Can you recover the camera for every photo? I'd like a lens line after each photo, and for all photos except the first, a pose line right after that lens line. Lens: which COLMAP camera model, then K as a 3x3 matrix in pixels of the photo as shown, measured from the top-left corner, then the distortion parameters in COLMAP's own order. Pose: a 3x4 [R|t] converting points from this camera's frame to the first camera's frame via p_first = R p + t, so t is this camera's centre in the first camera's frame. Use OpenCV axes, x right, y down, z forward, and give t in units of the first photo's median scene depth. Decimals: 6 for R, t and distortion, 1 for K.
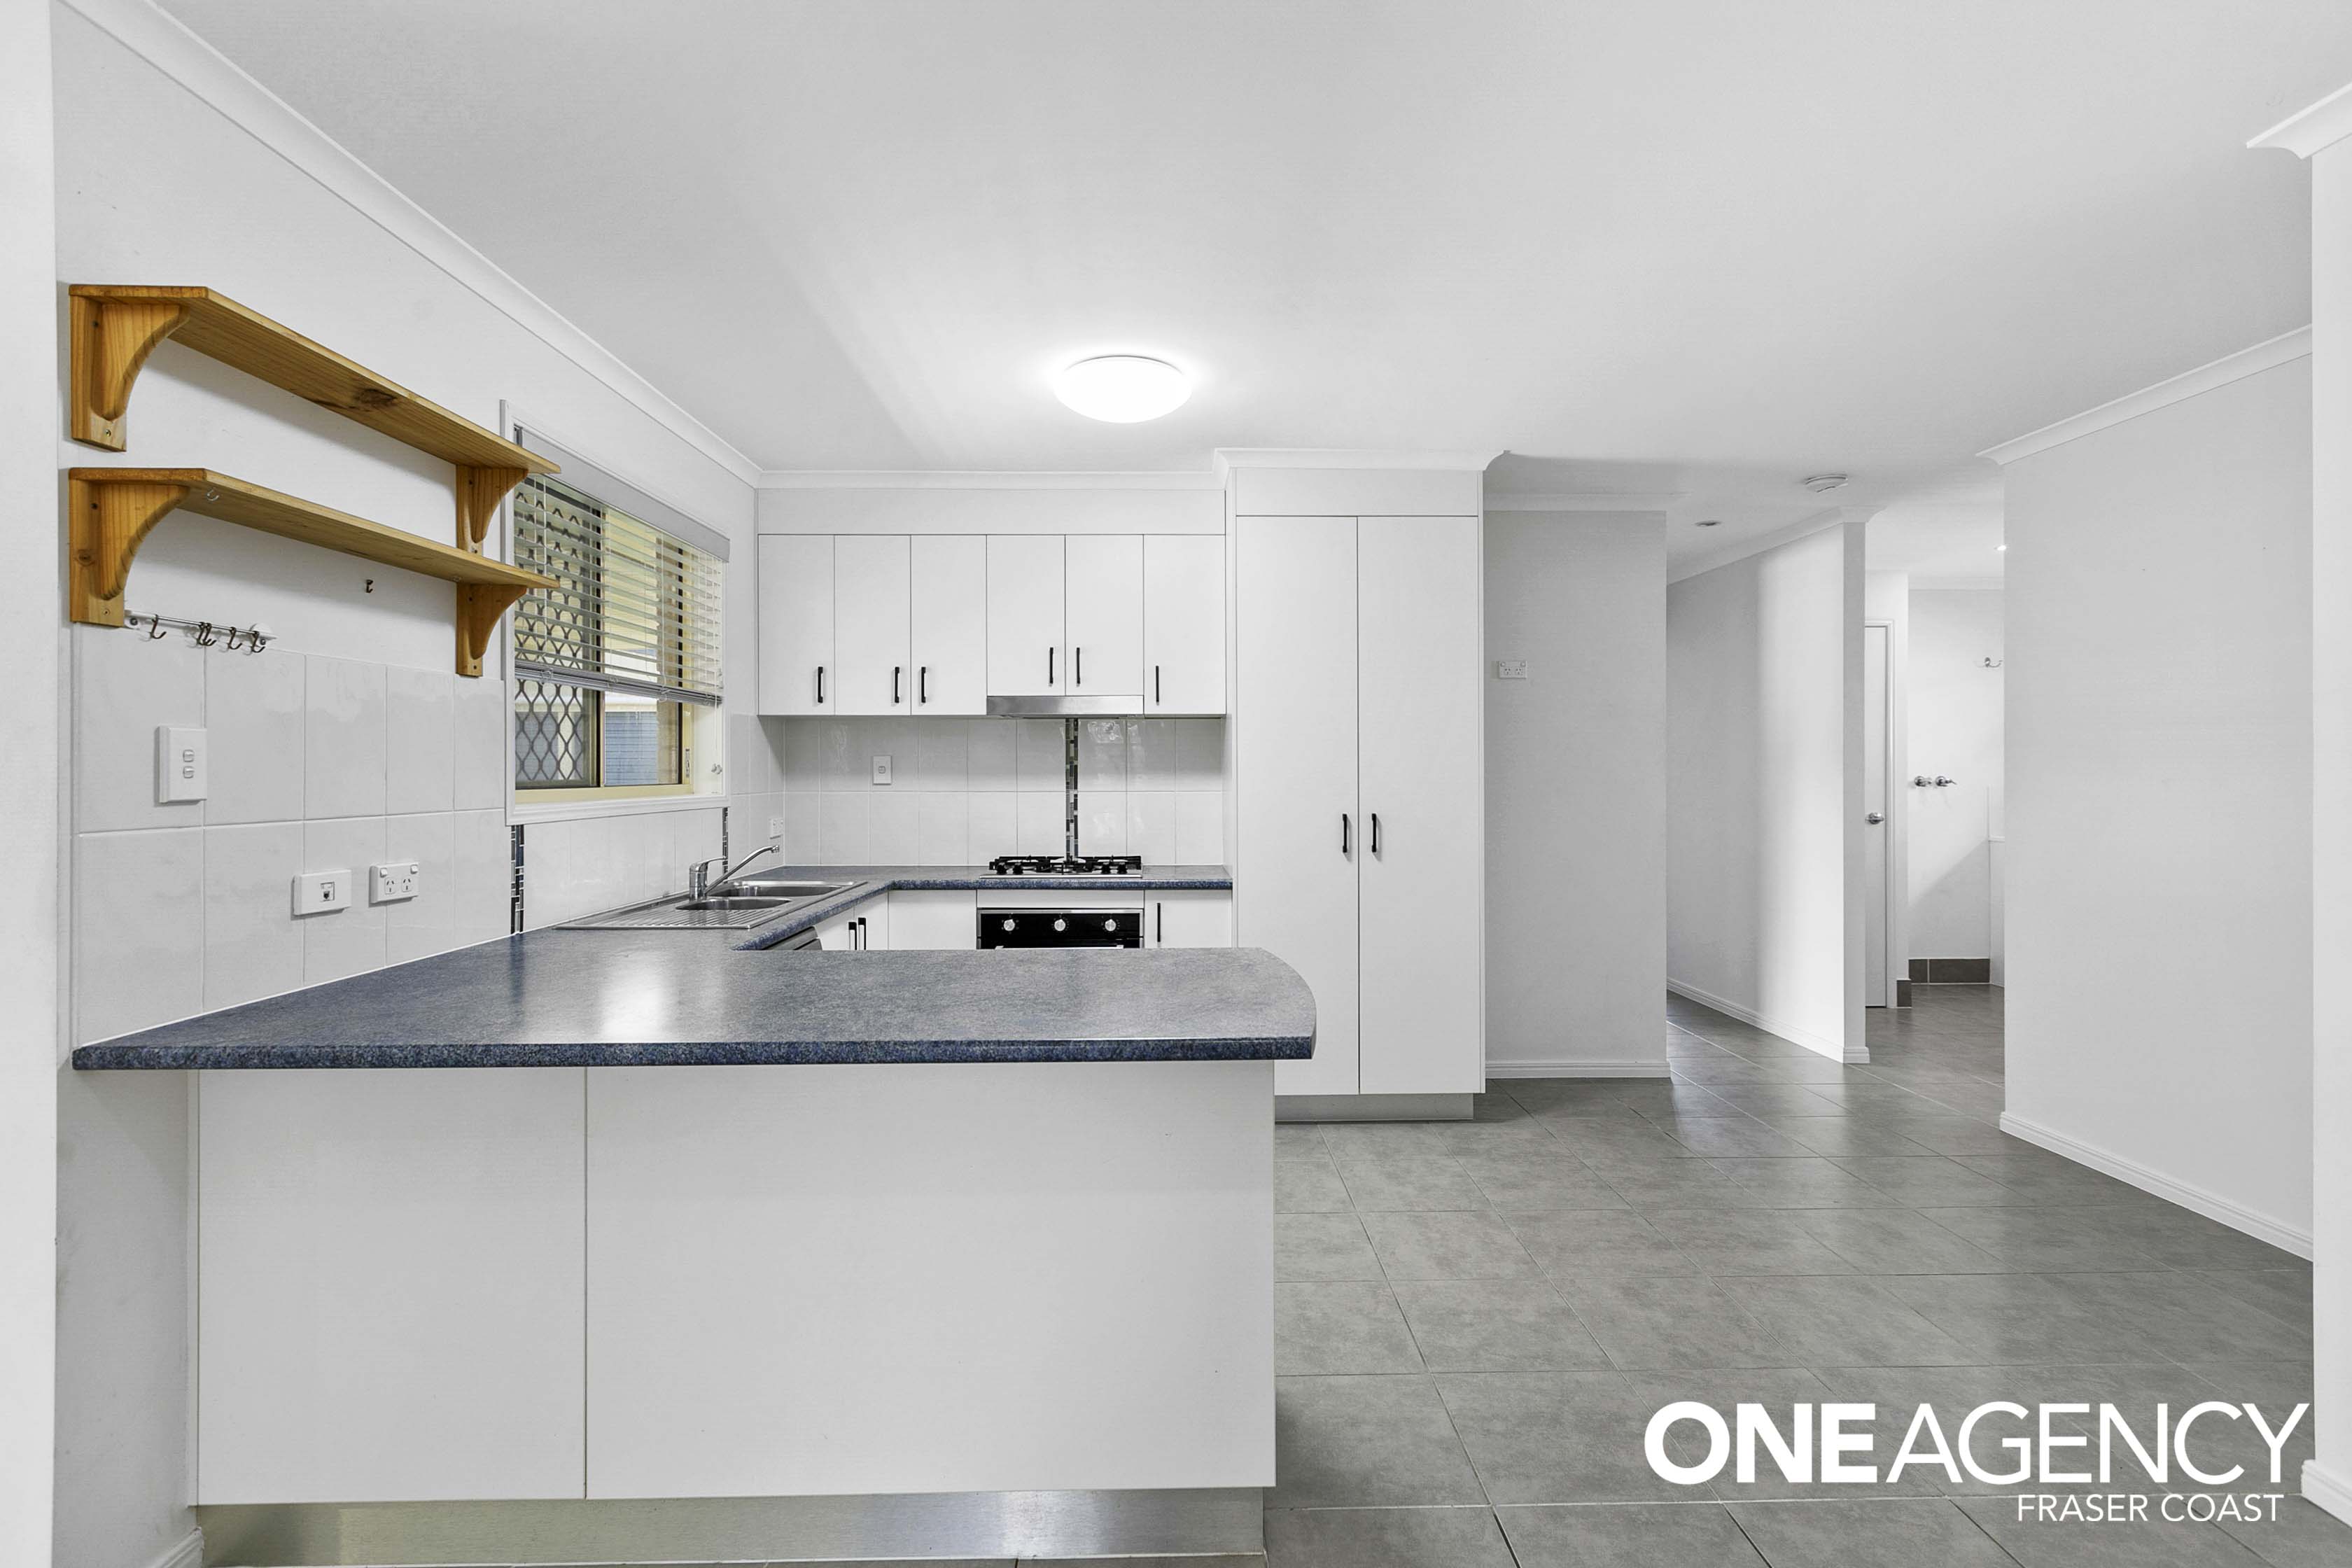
lens RADIAL K [[1063.9, 0, 1181.1], [0, 1063.9, 767.0], [0, 0, 1]] dist [-0.001814, -0.000196]
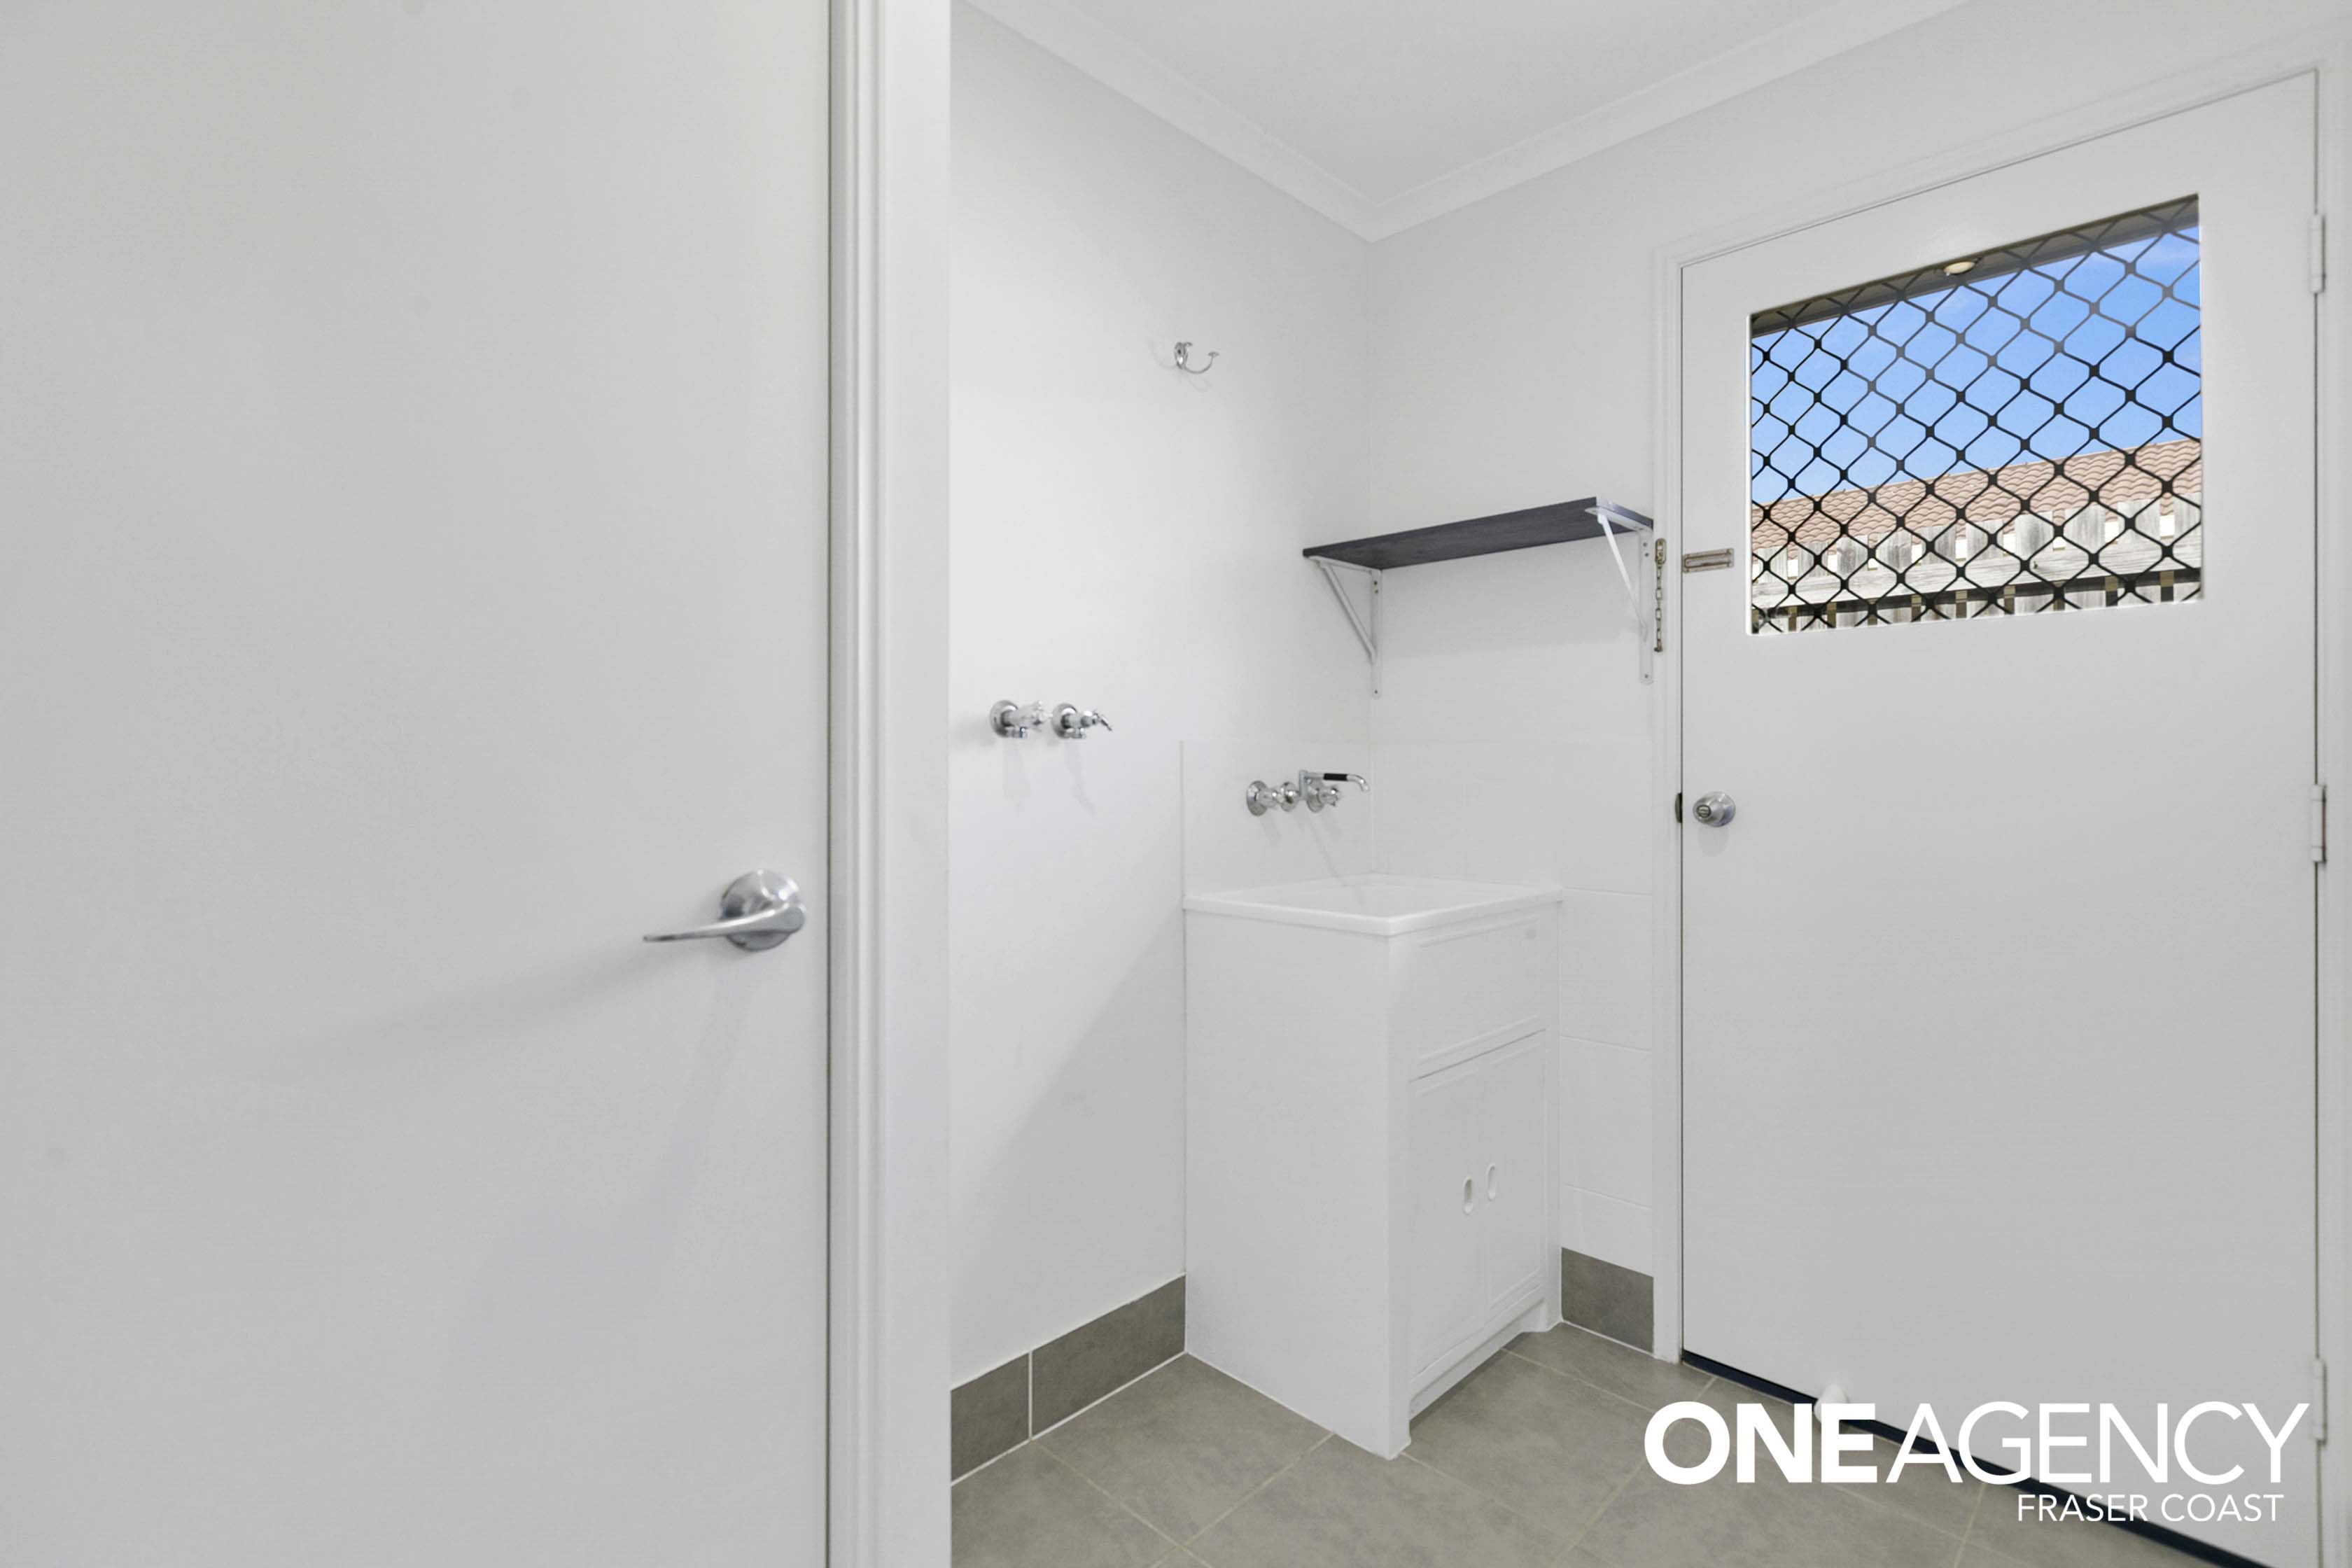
lens RADIAL K [[1063.9, 0, 1181.1], [0, 1063.9, 767.0], [0, 0, 1]] dist [-0.001814, -0.000196]
pose [[0.716164, -0.002902, 0.697926, 0.591075], [-0.007057, 0.999910, 0.011399, 0.025000], [-0.697896, -0.013089, 0.716079, 0.851793]]
